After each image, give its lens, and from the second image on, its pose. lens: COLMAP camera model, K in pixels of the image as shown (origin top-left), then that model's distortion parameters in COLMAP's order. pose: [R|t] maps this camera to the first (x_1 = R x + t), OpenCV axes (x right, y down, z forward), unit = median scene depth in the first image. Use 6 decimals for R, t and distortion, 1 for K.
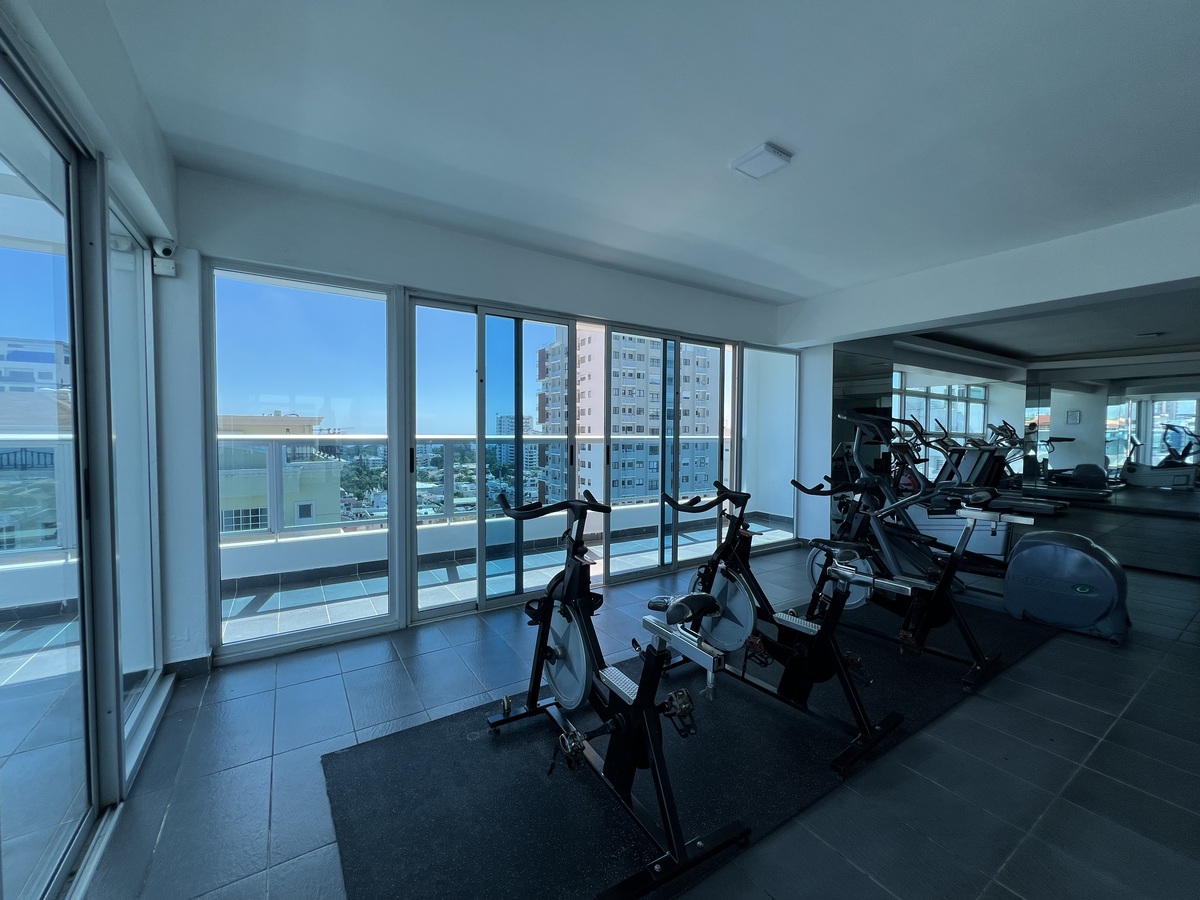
lens RADIAL K [[478.9, 0, 598.9], [0, 478.9, 447.3], [0, 0, 1]] dist [-0.006282, 0.001428]
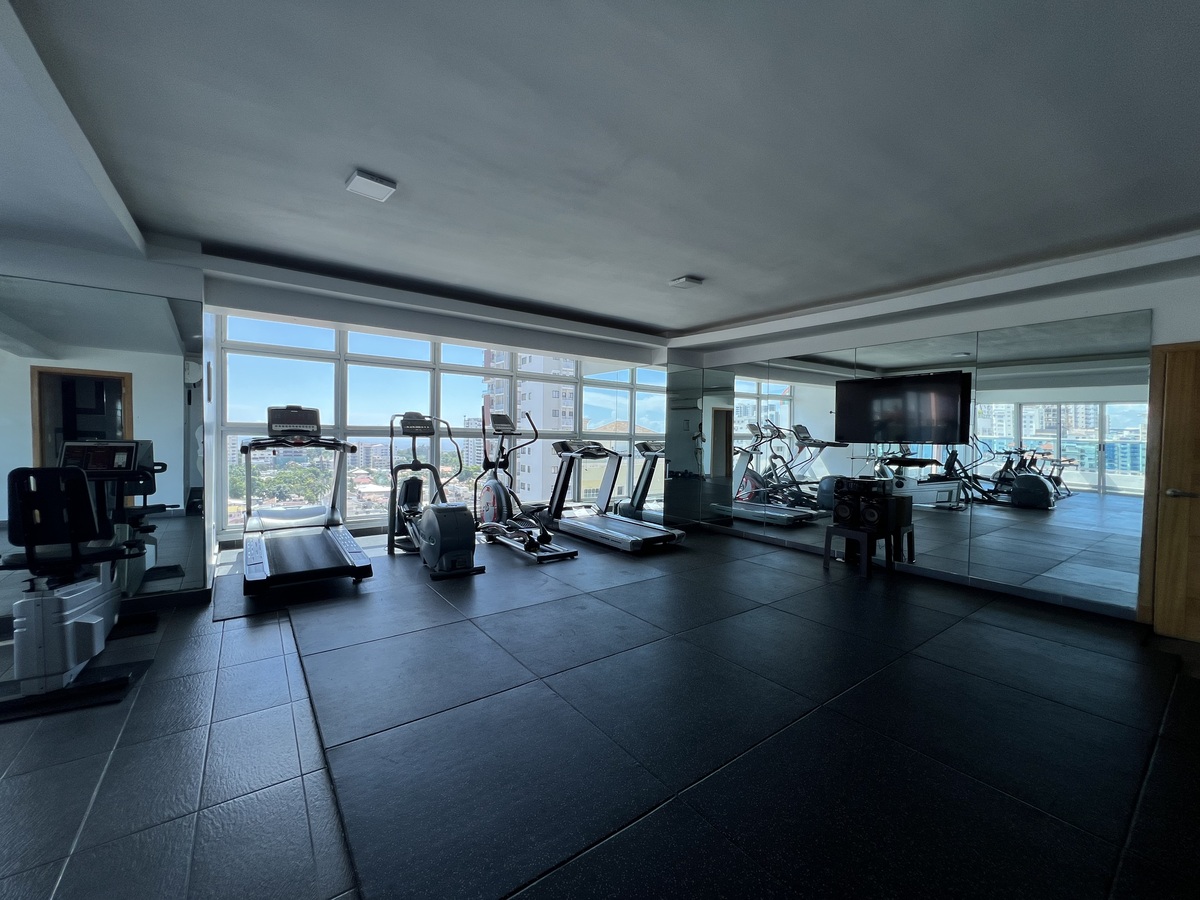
lens RADIAL K [[478.9, 0, 597.5], [0, 478.9, 445.4], [0, 0, 1]] dist [-0.006282, 0.001428]
pose [[0.998463, 0.012450, 0.054005, 1.160721], [-0.011750, 0.999843, -0.013271, -0.001297], [-0.054162, 0.012616, 0.998452, 0.413665]]
